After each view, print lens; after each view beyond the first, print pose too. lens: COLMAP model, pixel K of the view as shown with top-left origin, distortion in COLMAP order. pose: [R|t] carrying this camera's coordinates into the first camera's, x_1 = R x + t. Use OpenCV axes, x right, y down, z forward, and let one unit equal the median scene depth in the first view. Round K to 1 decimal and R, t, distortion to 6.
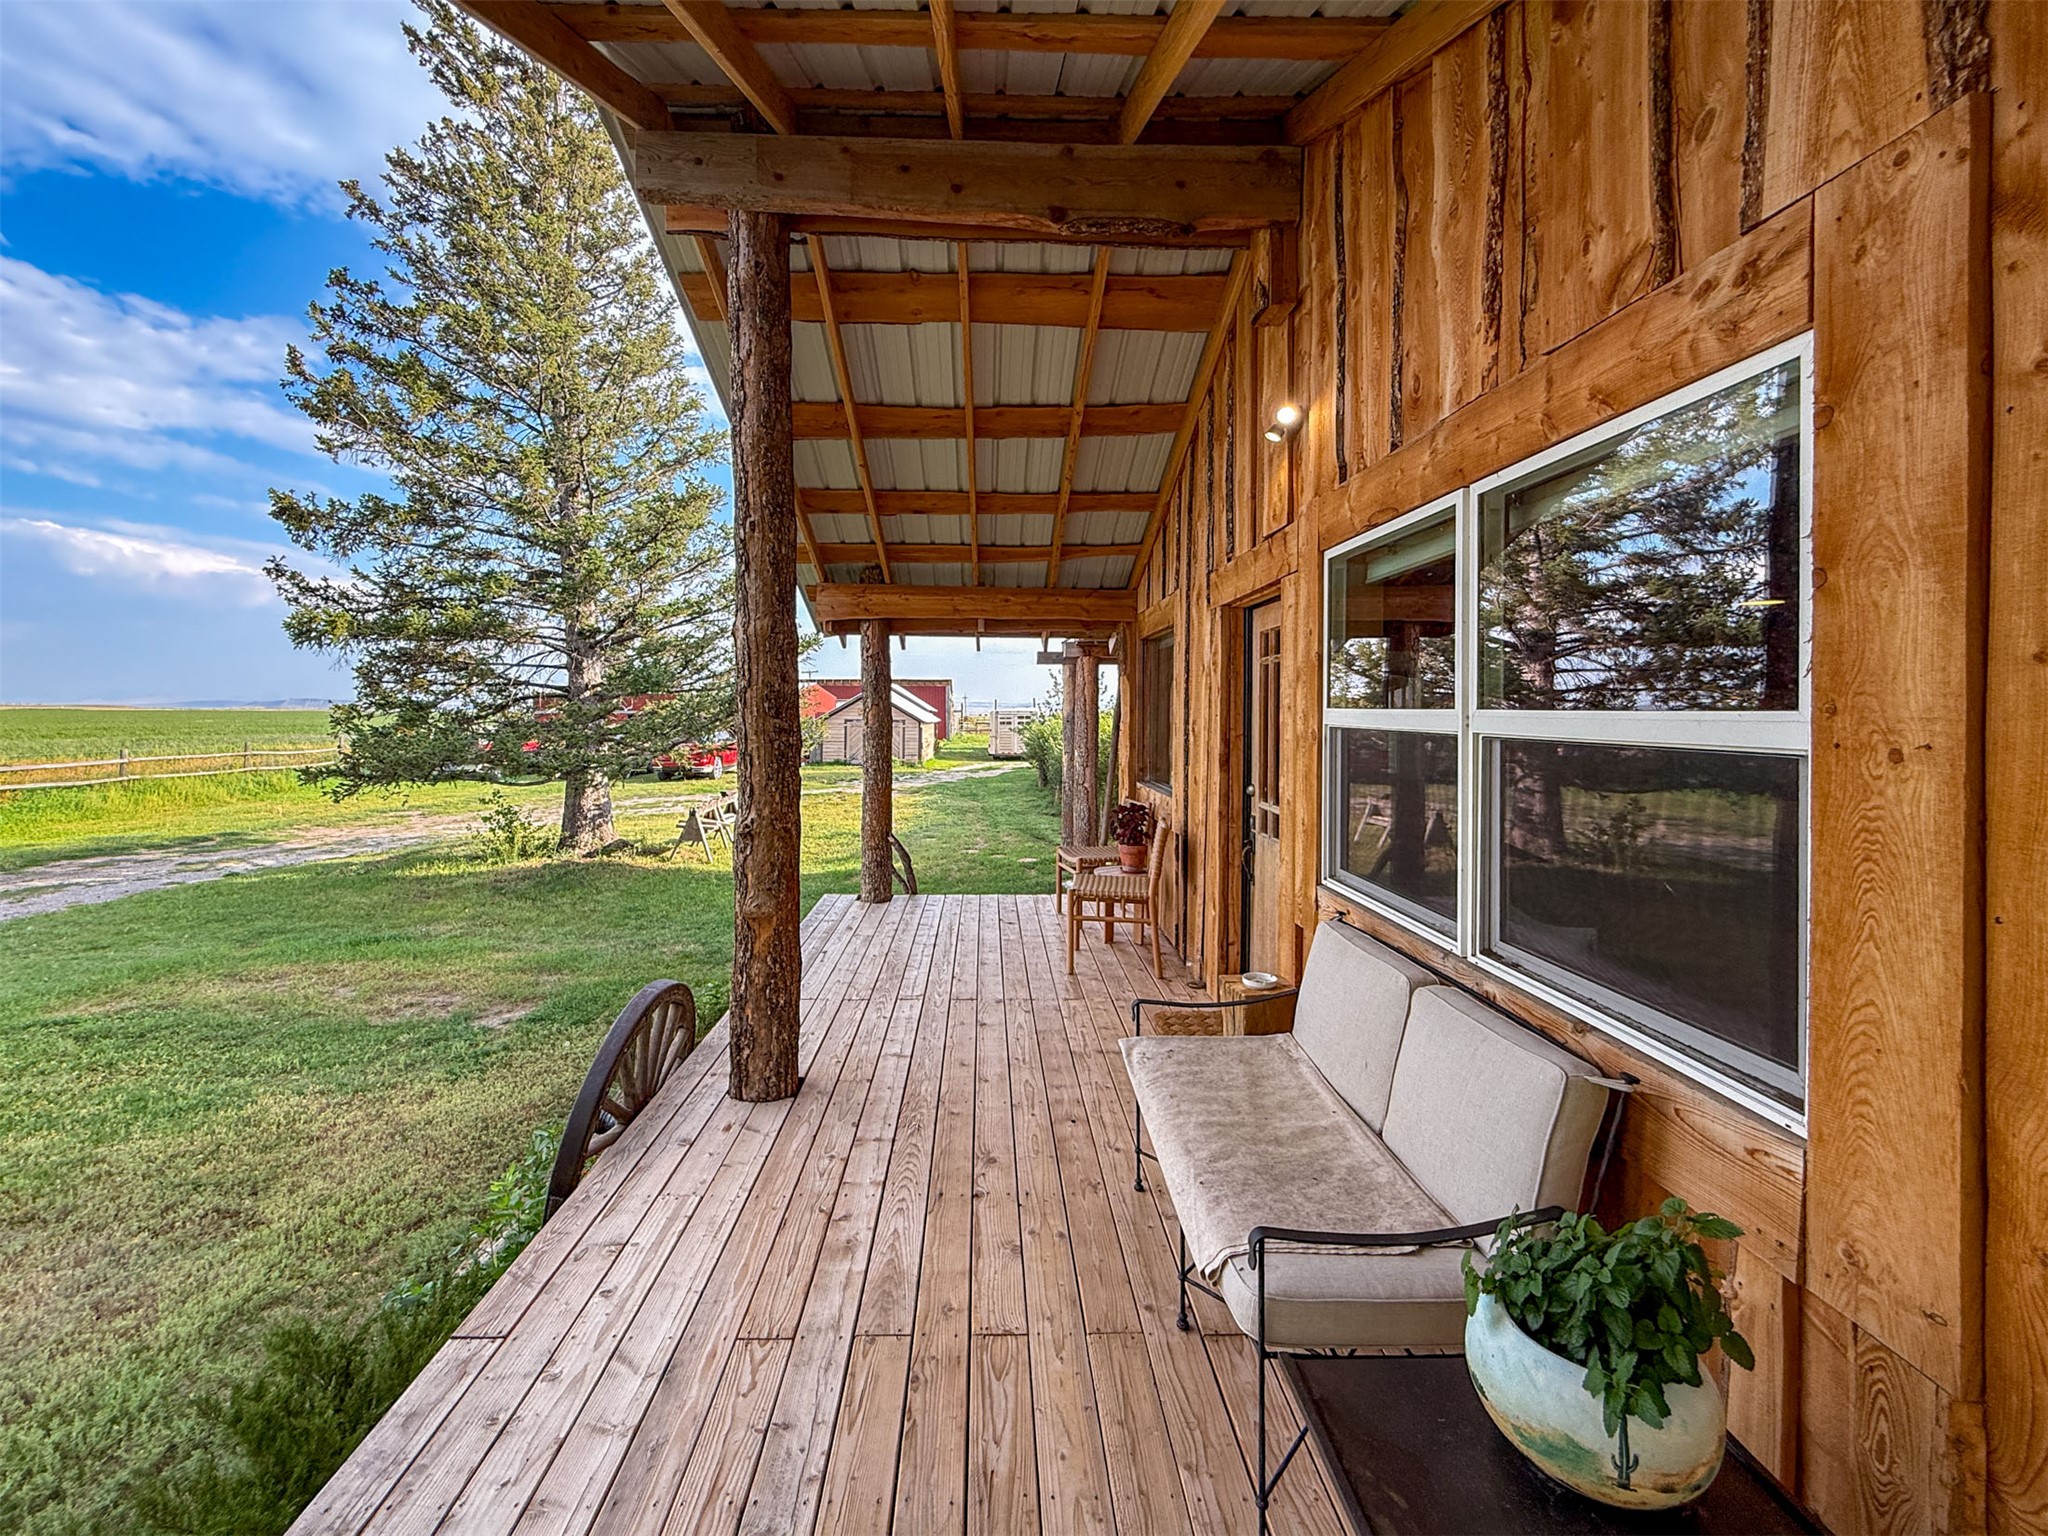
lens RADIAL K [[852.1, 0, 985.1], [0, 852.1, 714.1], [0, 0, 1]] dist [0.000359, 0.000087]
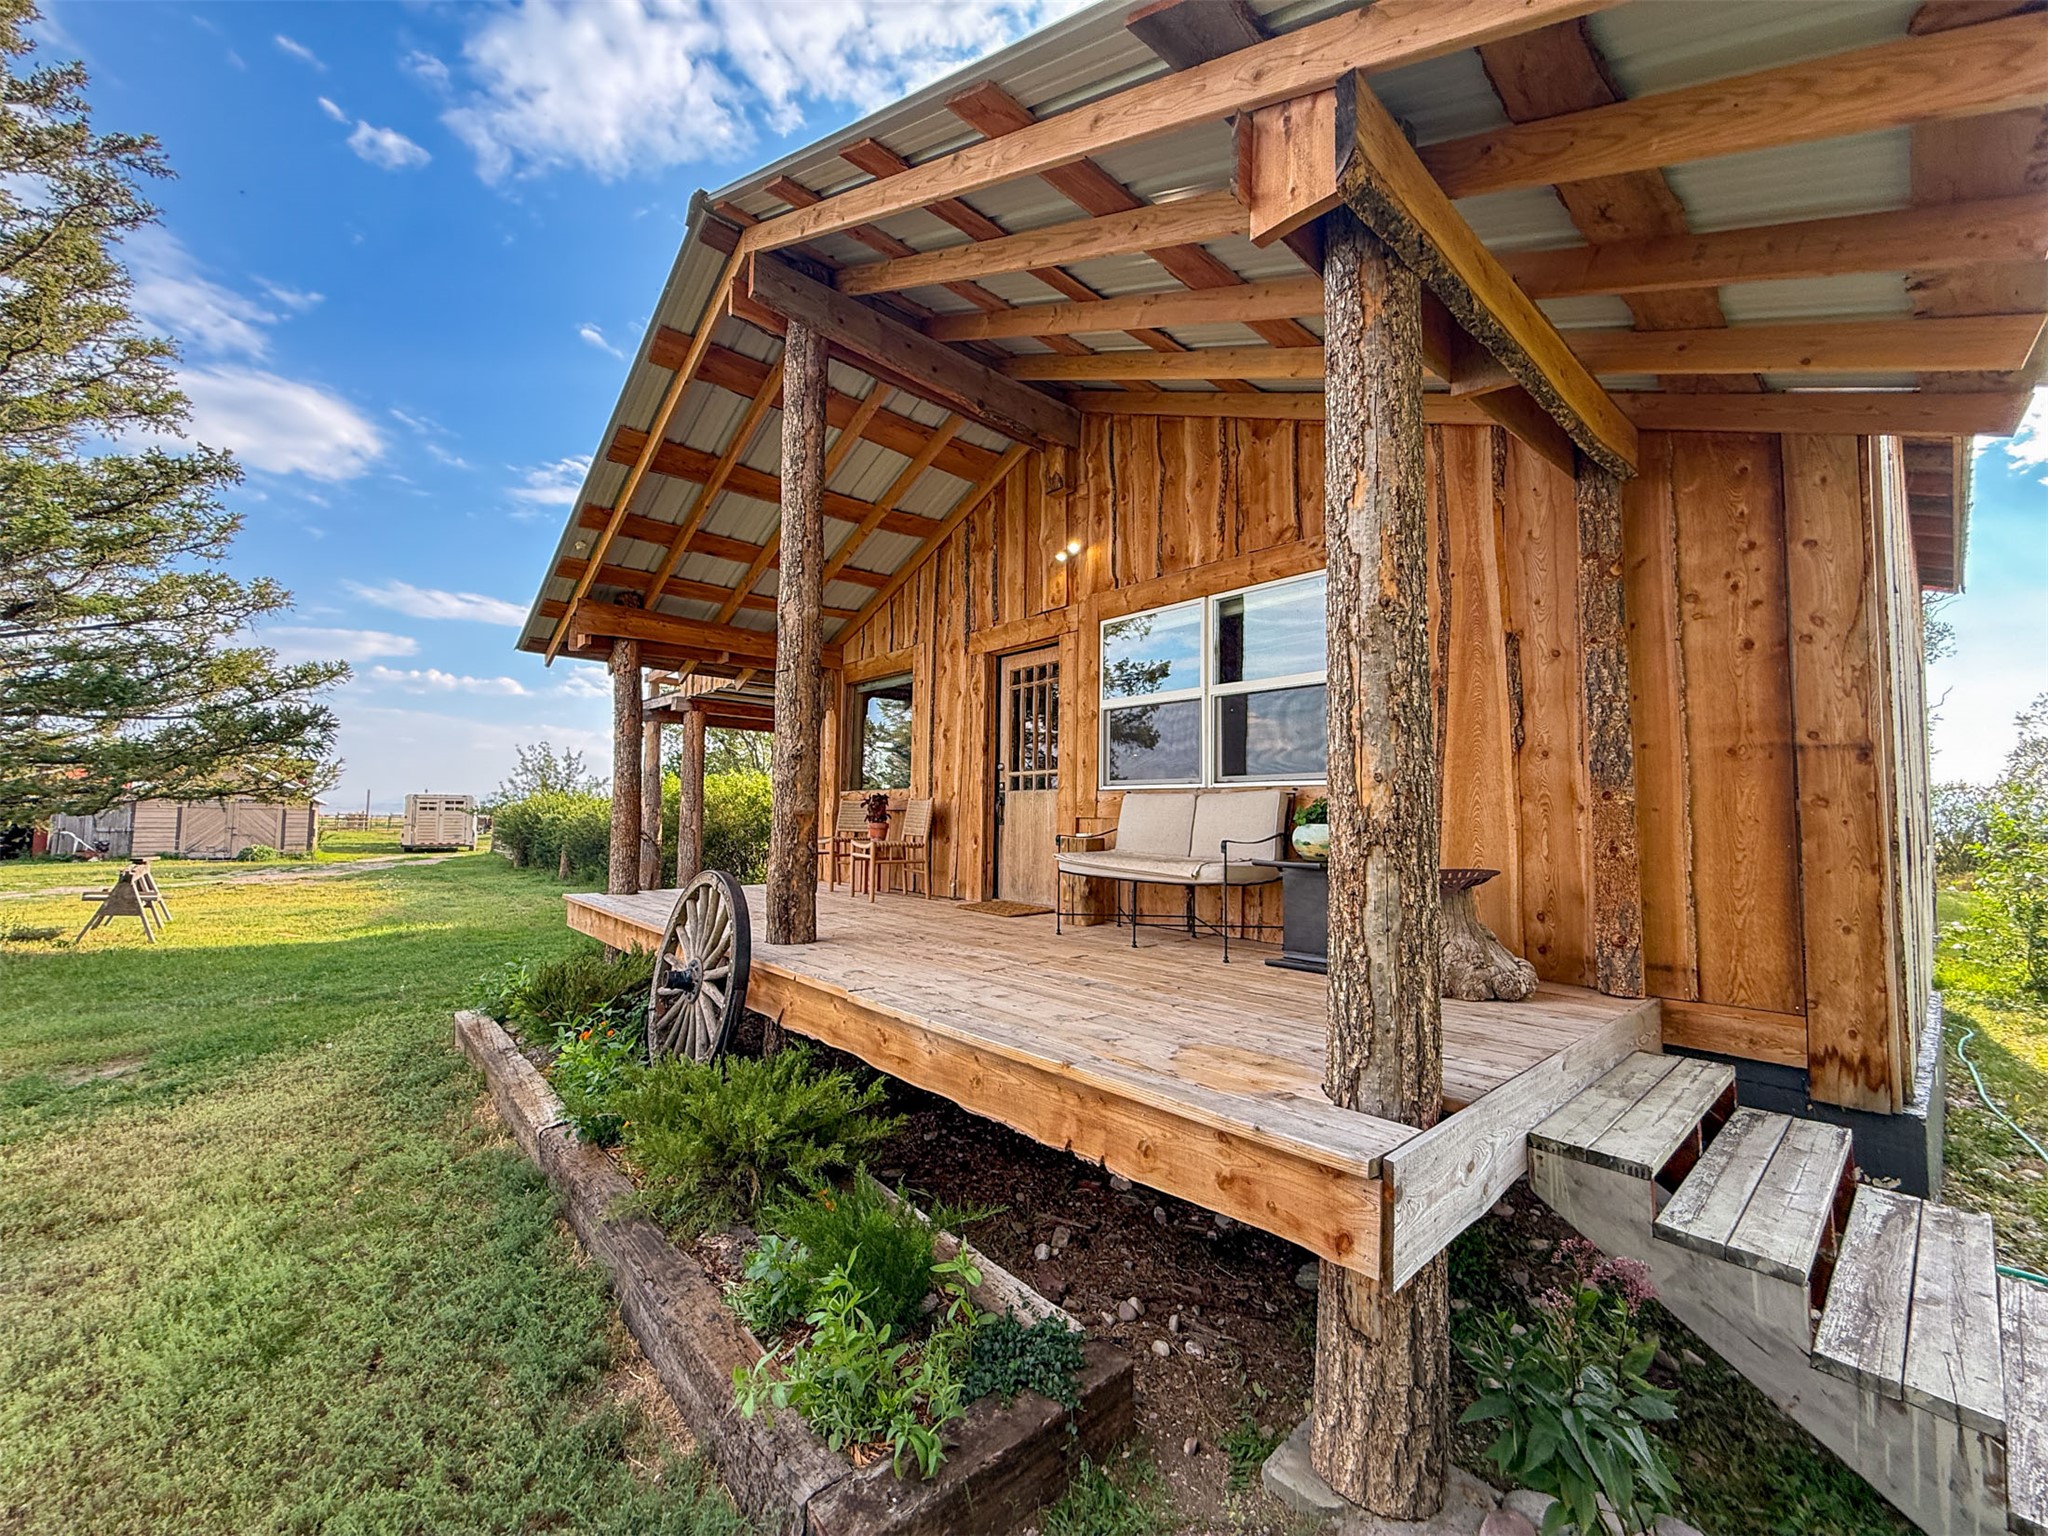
lens RADIAL K [[823.2, 0, 1017.5], [0, 823.2, 776.3], [0, 0, 1]] dist [-0.002124, -0.000374]
pose [[0.757439, 0.036203, 0.651901, -0.916108], [-0.003765, 0.998687, -0.051087, 0.249517], [-0.652895, 0.036240, 0.756581, -0.281432]]
